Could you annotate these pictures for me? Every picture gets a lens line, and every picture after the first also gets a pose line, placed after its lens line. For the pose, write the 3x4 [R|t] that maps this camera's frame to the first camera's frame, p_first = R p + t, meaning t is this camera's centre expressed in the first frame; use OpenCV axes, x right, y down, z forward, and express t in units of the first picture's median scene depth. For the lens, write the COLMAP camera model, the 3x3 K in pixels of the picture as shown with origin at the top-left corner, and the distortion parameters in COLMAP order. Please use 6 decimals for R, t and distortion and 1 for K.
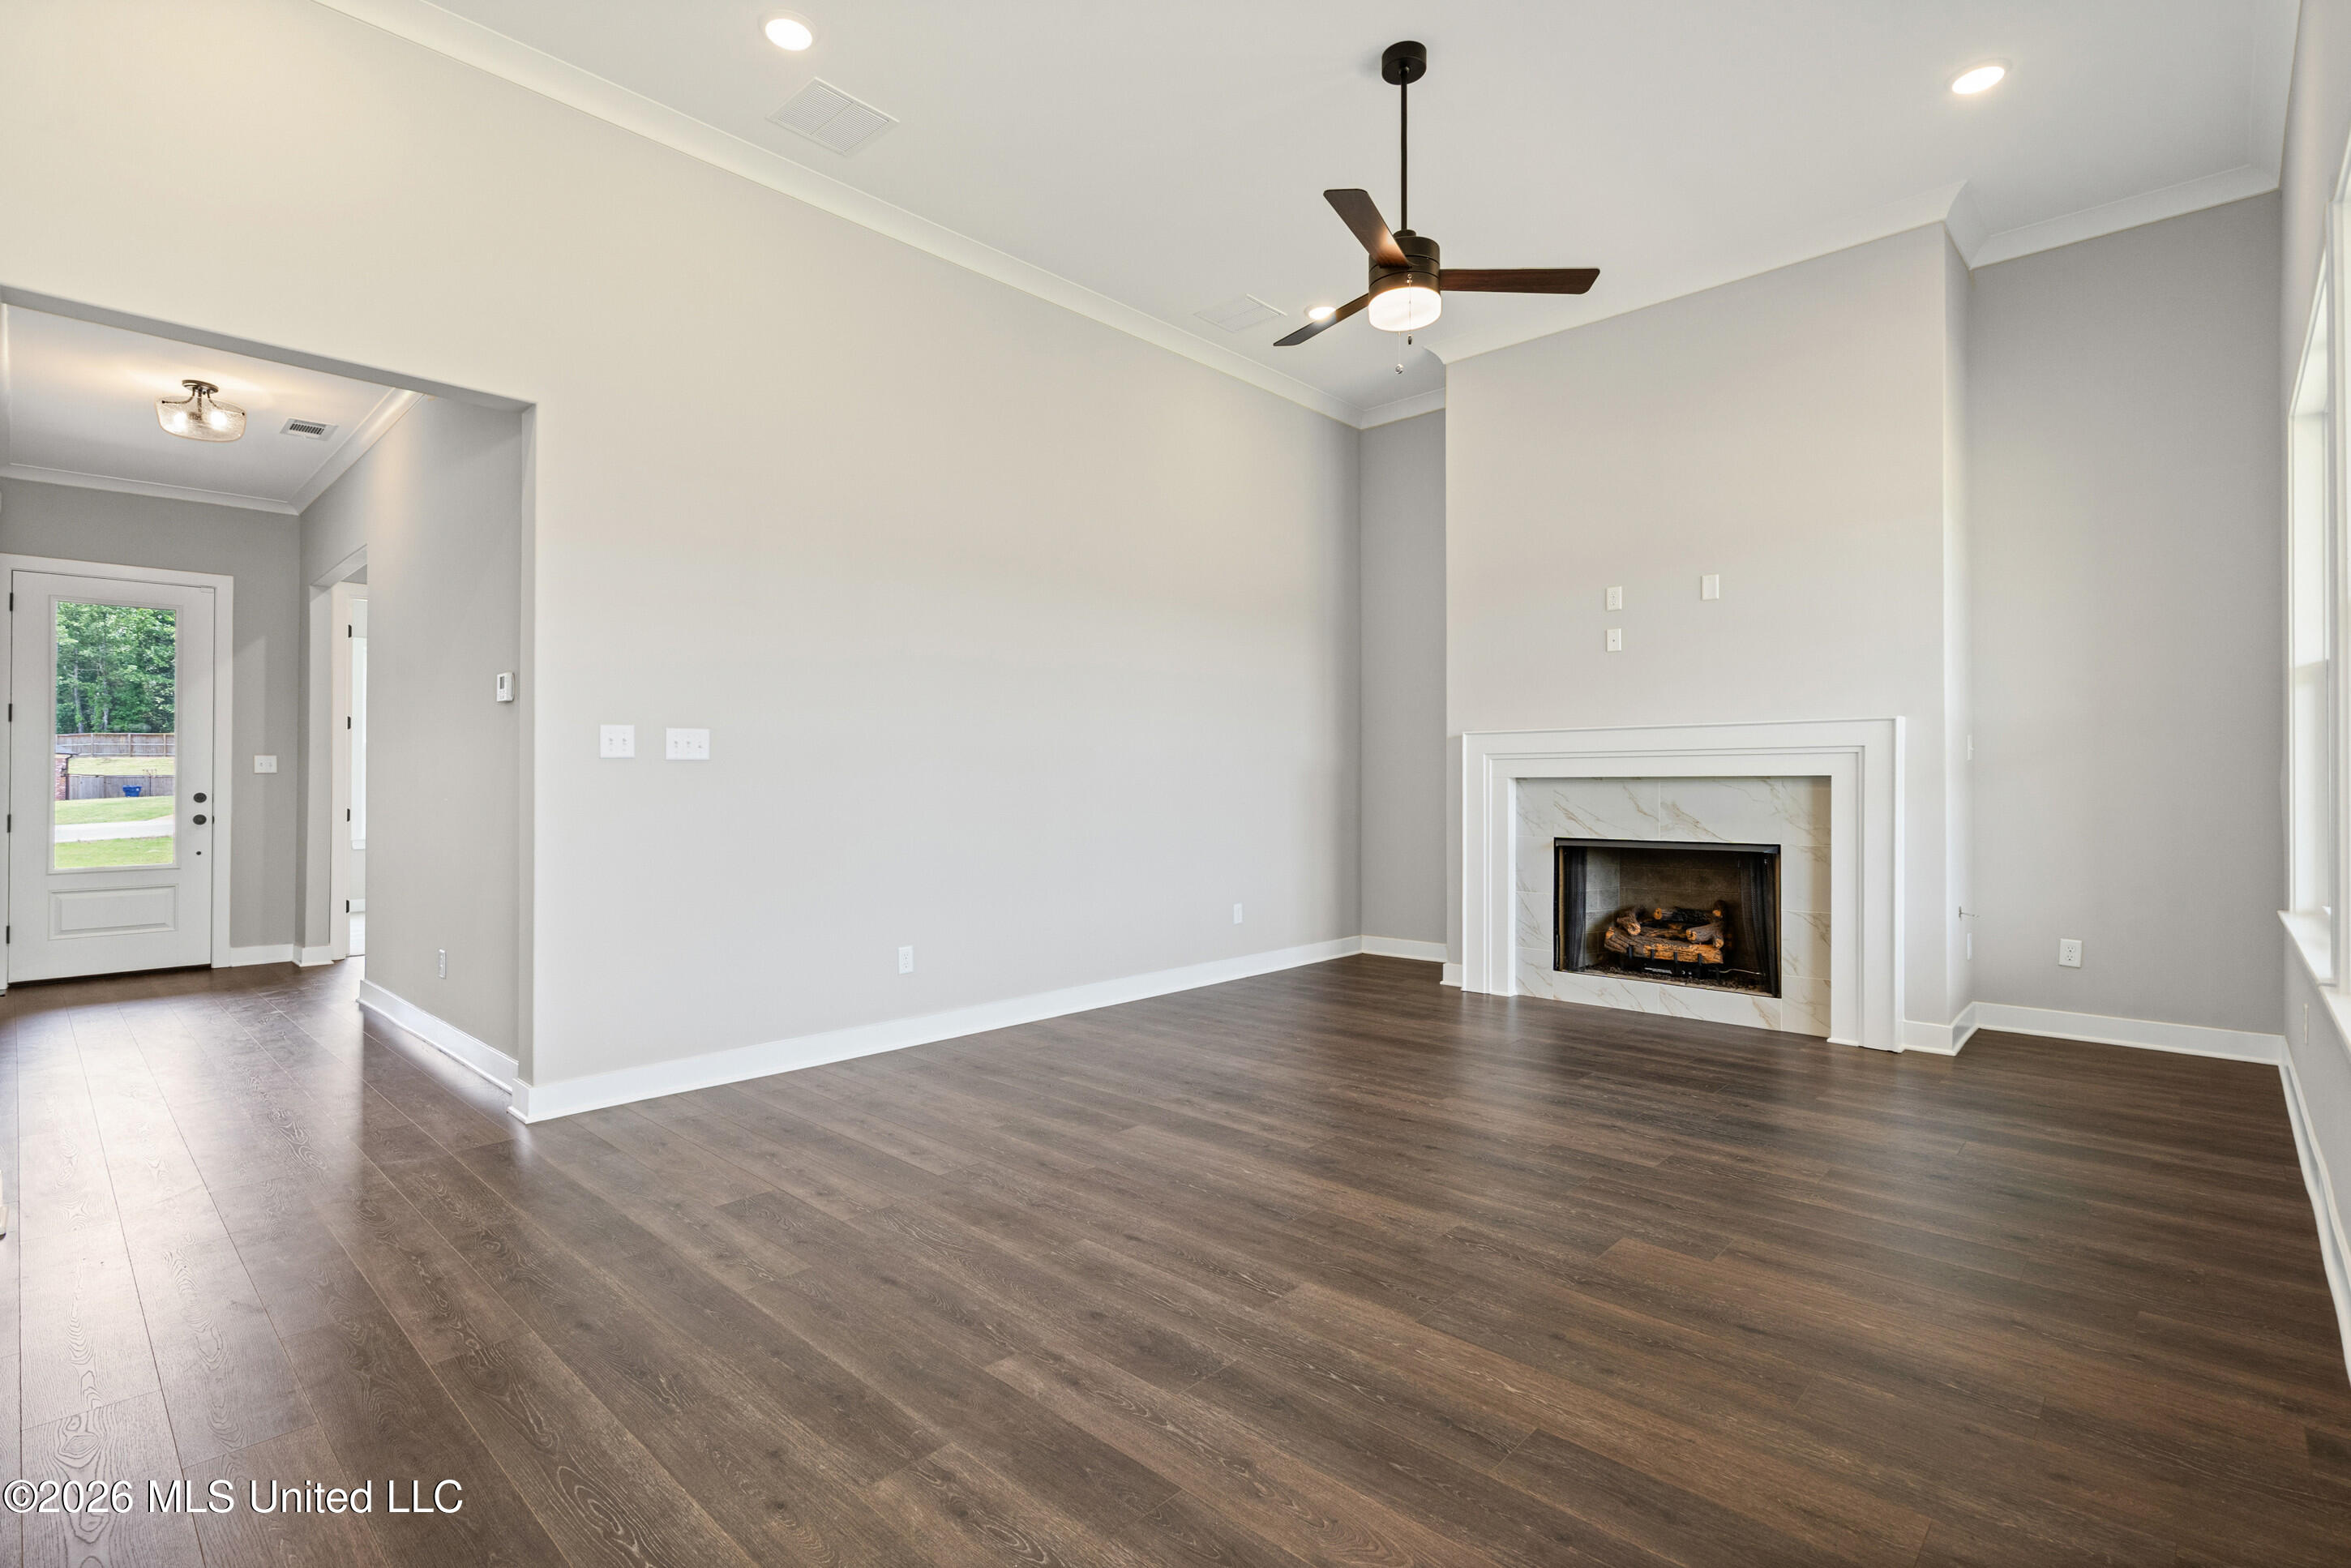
lens RADIAL K [[1105.0, 0, 1132.5], [0, 1105.0, 773.7], [0, 0, 1]] dist [0.000191, 0.000021]
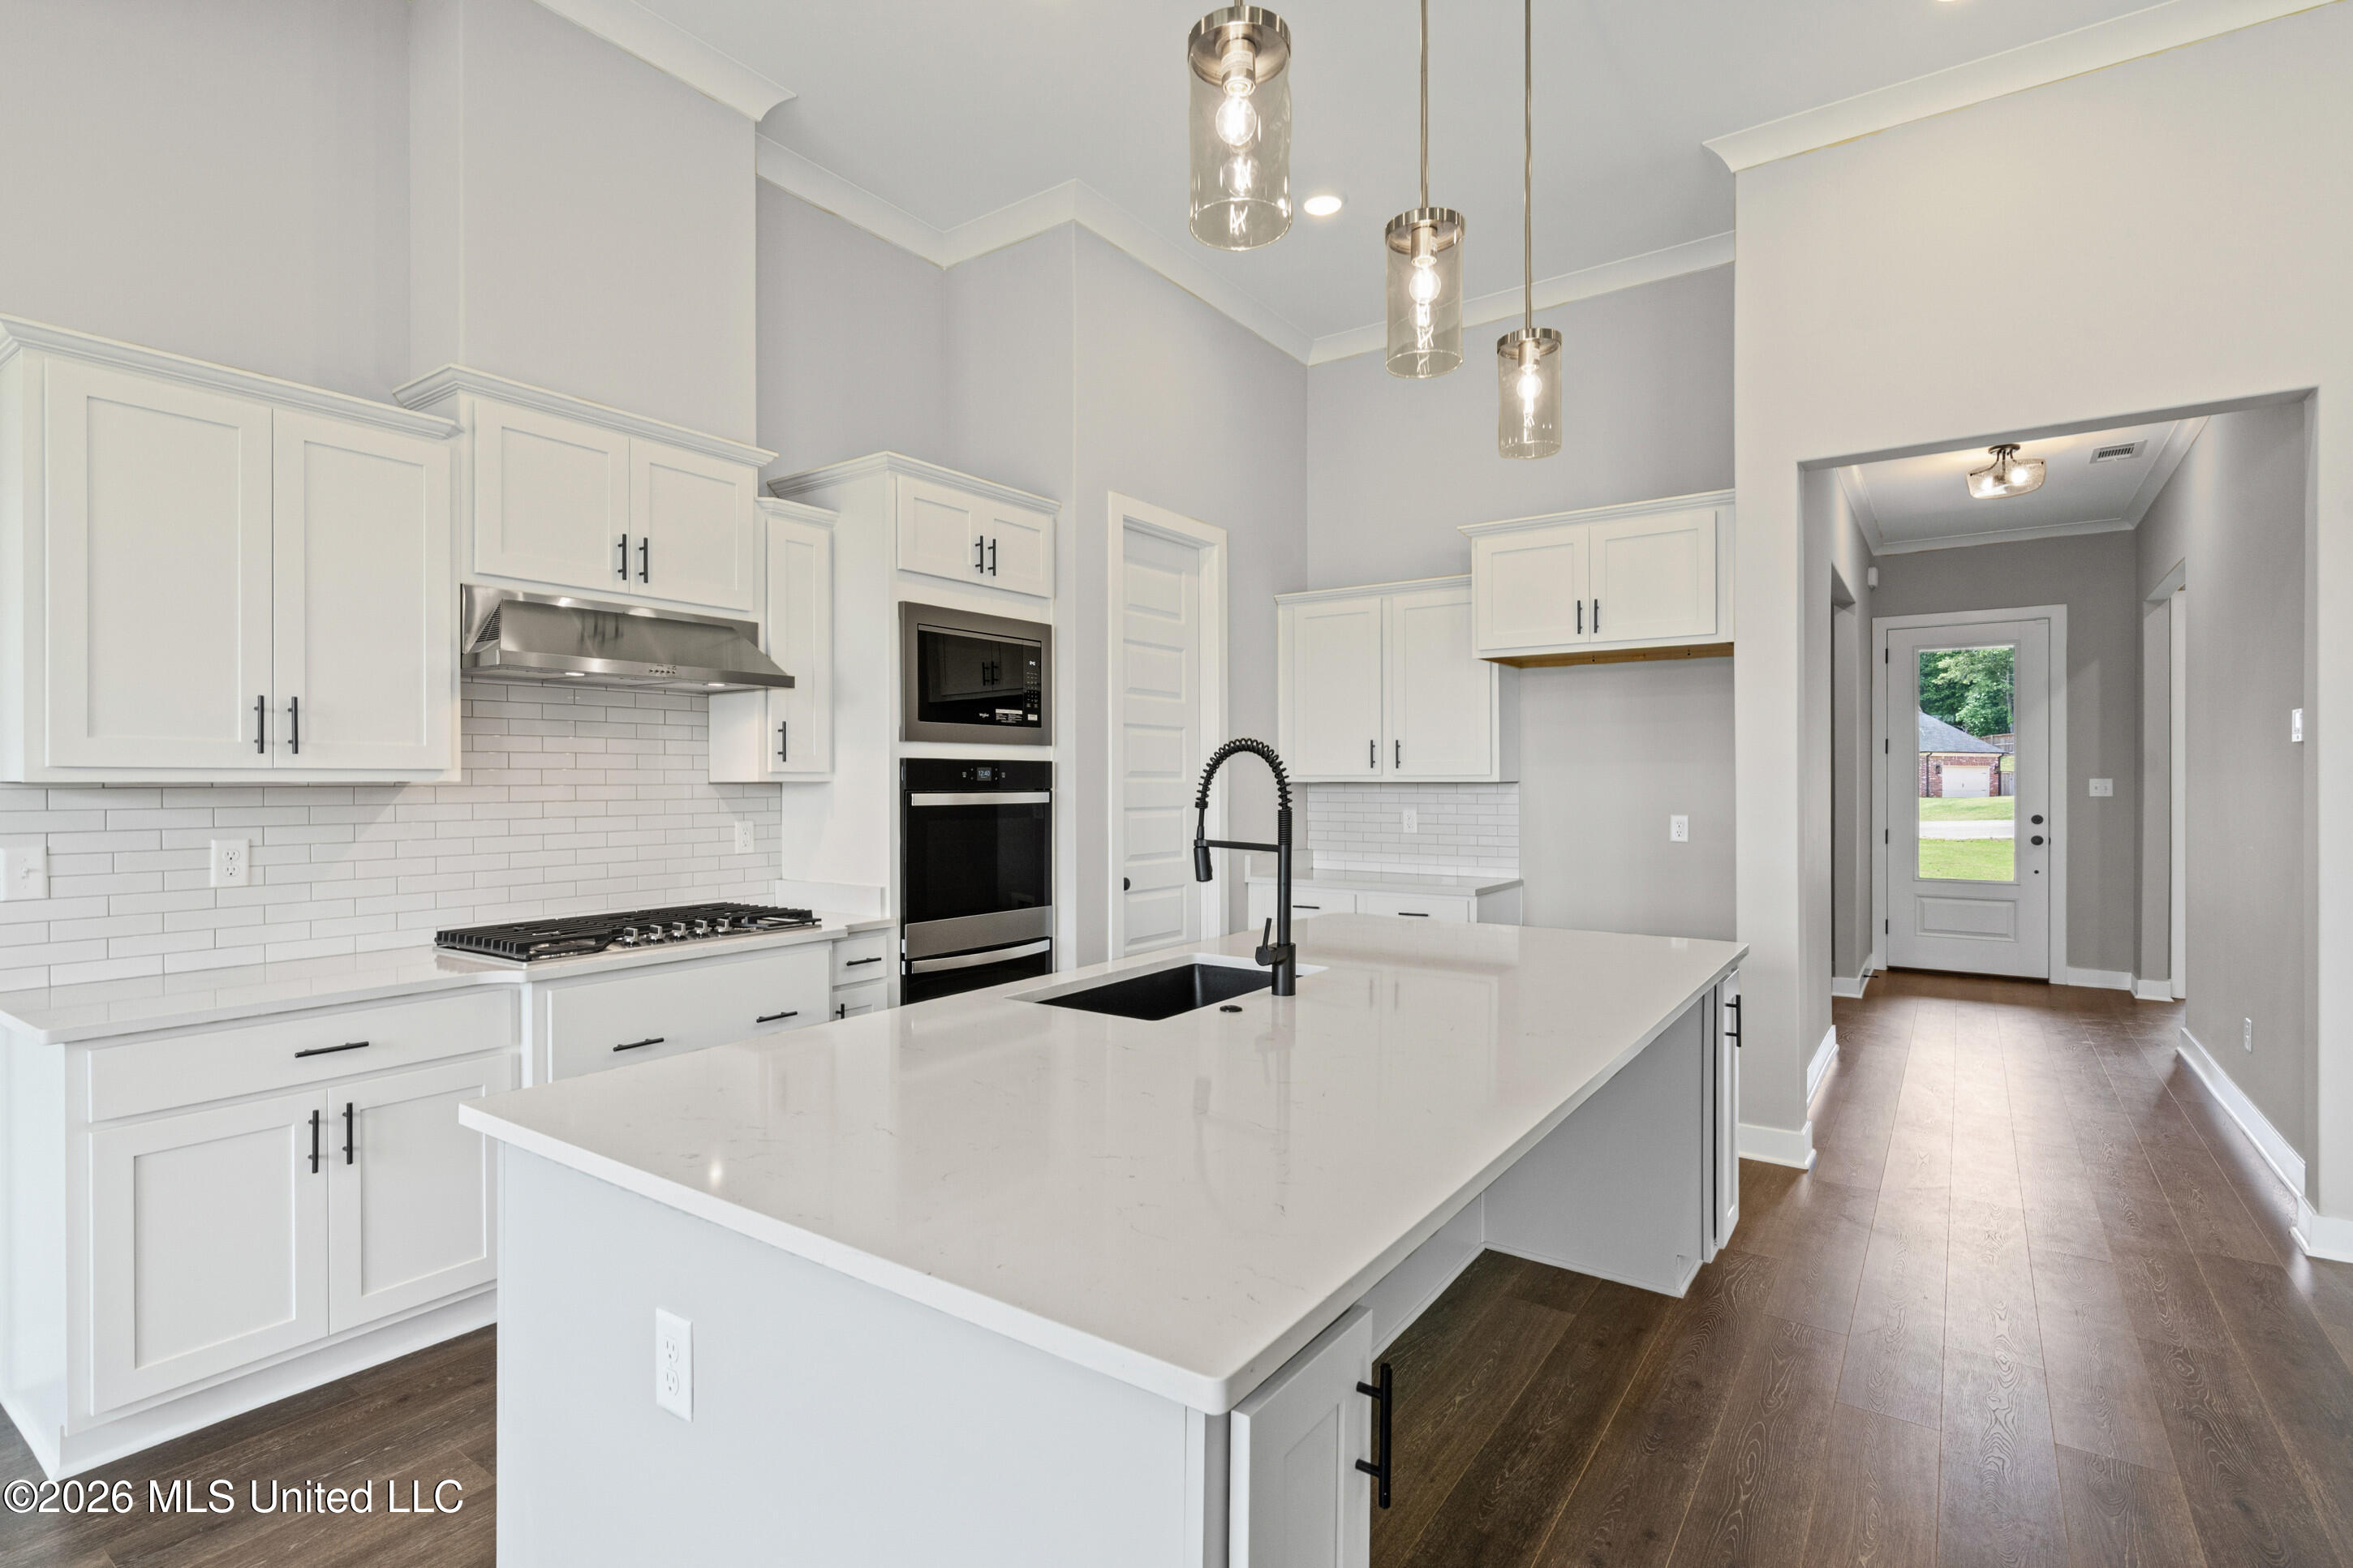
lens RADIAL K [[1125.3, 0, 1174.0], [0, 1125.3, 770.3], [0, 0, 1]] dist [0.001827, 0.001278]
pose [[0.166454, -0.004636, -0.986038, 0.094418], [0.006786, 0.999971, -0.003555, -0.032137], [0.986026, -0.006099, 0.166480, 0.010686]]
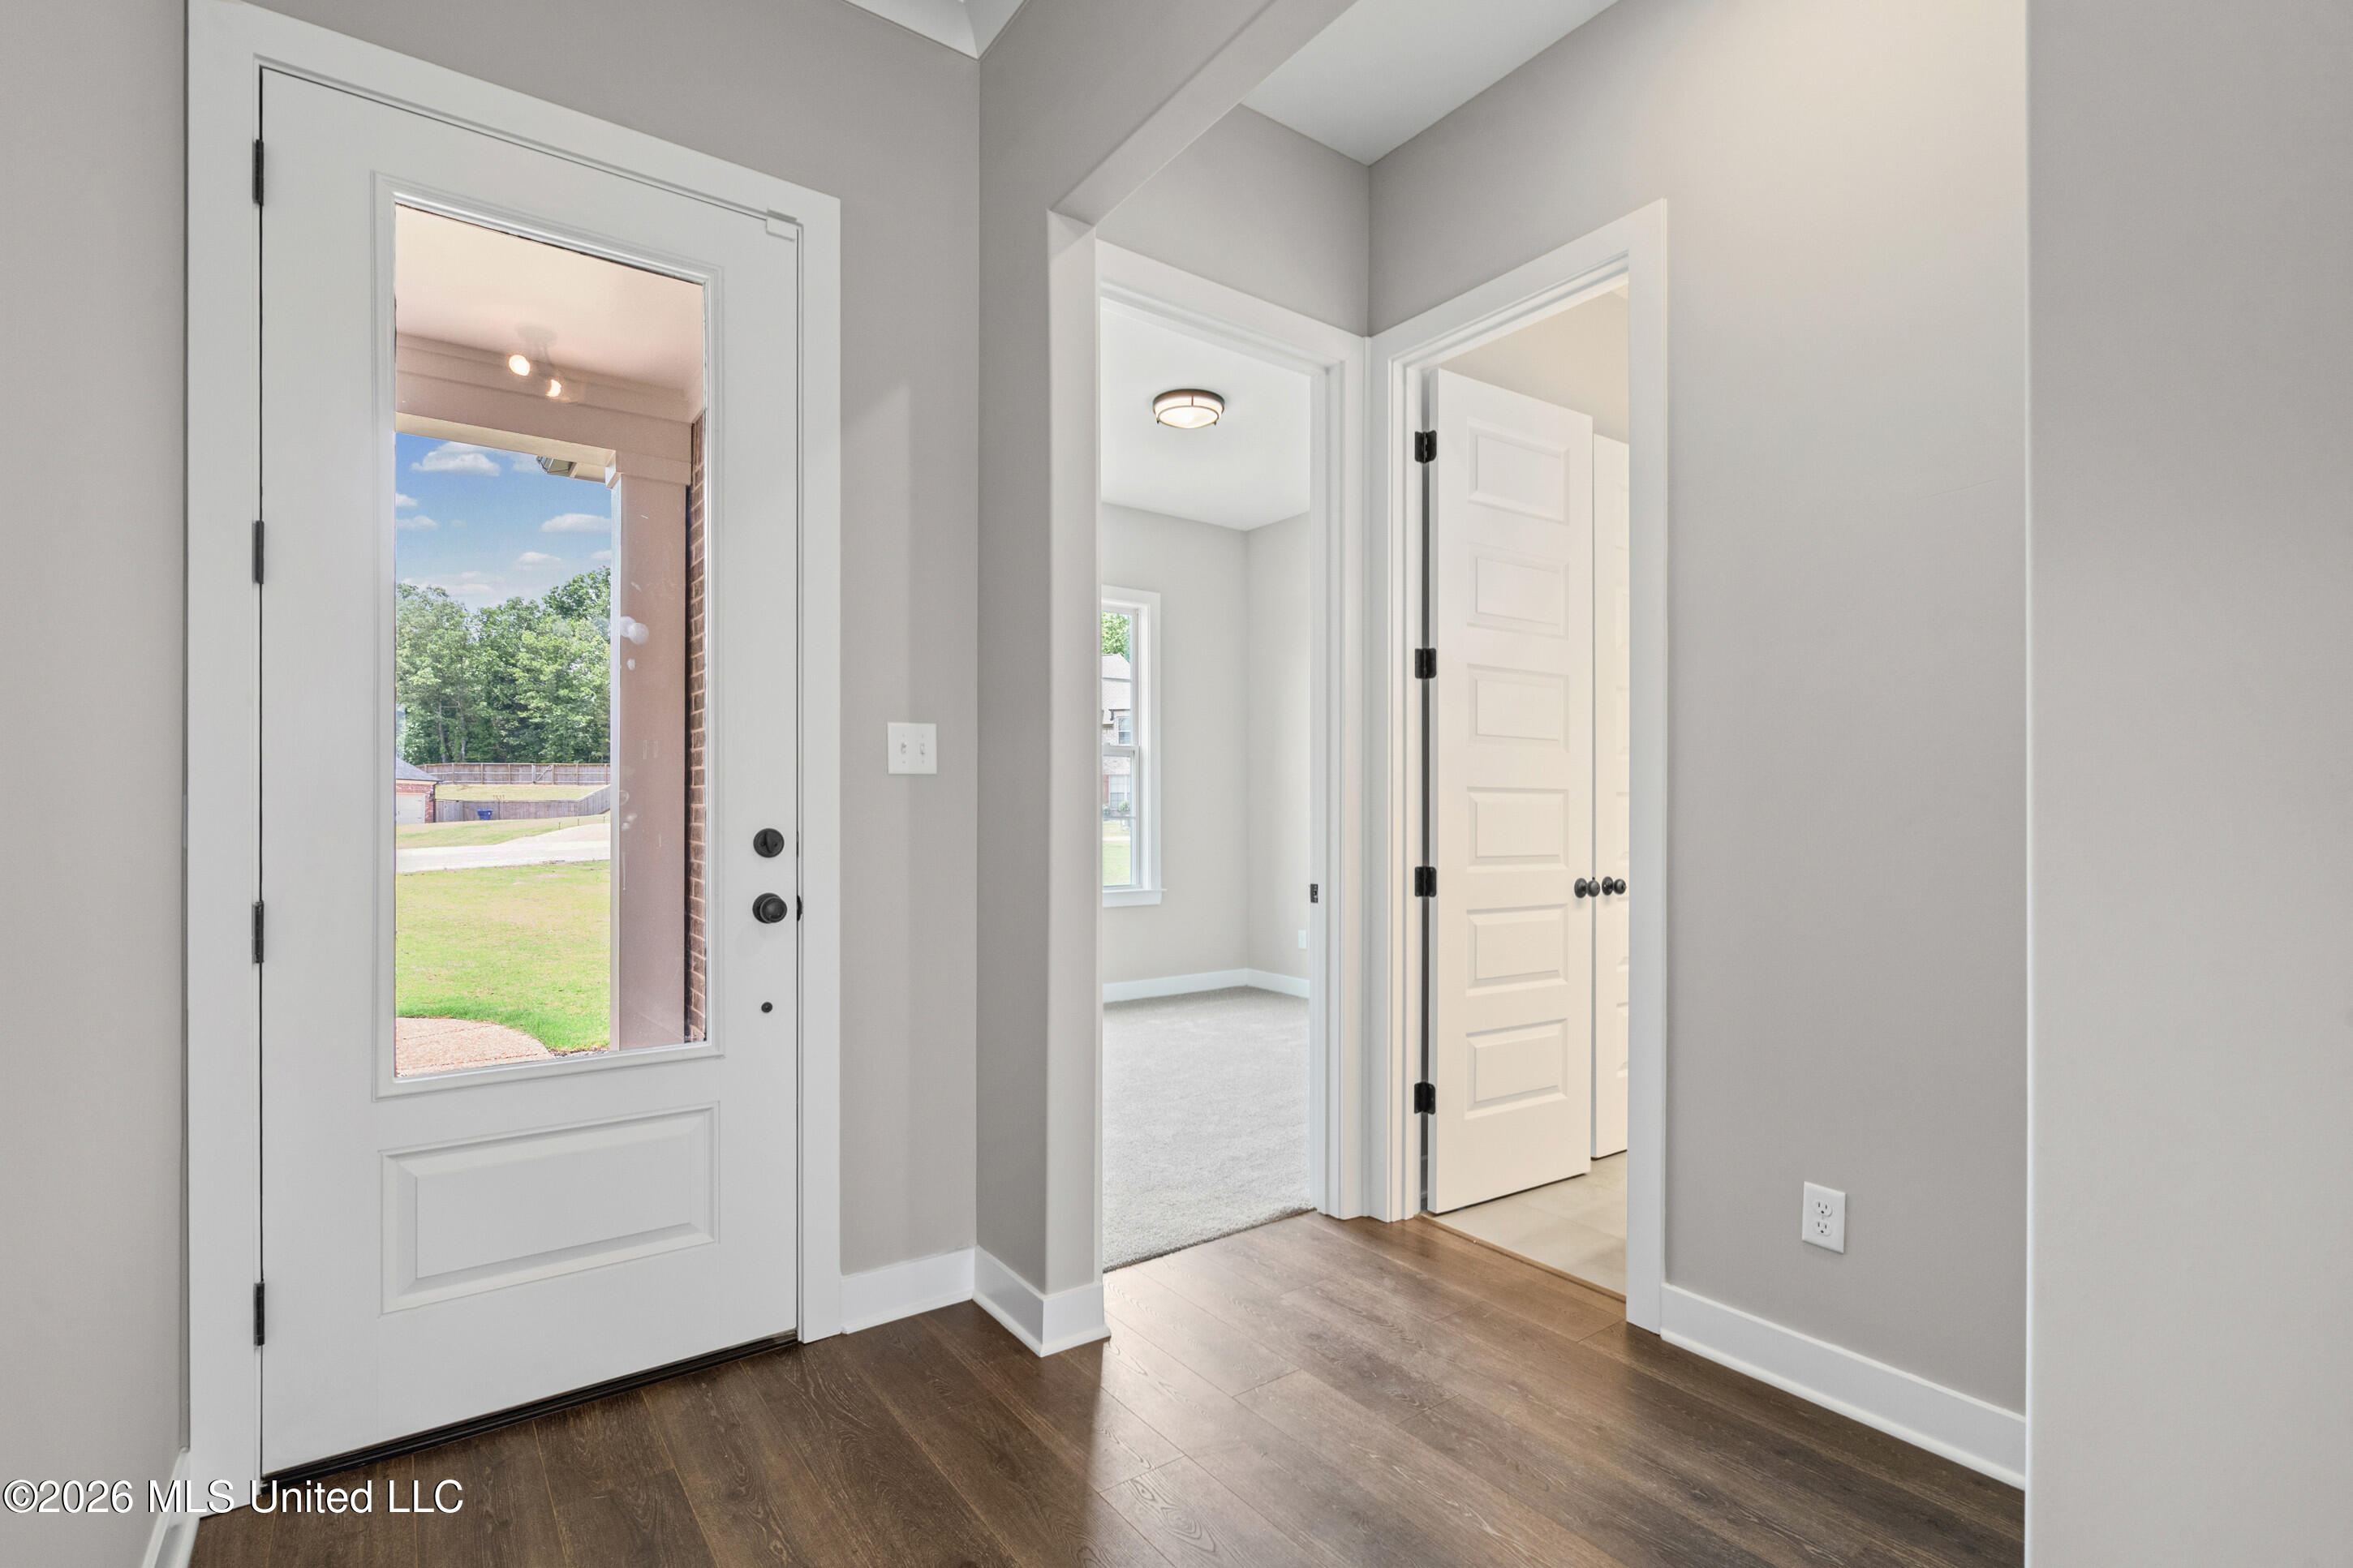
lens RADIAL K [[1067.2, 0, 1134.0], [0, 1067.2, 820.9], [0, 0, 1]] dist [0.000271, 0.000060]
pose [[0.982571, 0.005188, -0.185816, -0.795532], [-0.001730, 0.999822, 0.018768, 0.010080], [0.185881, -0.018119, 0.982405, 0.827255]]
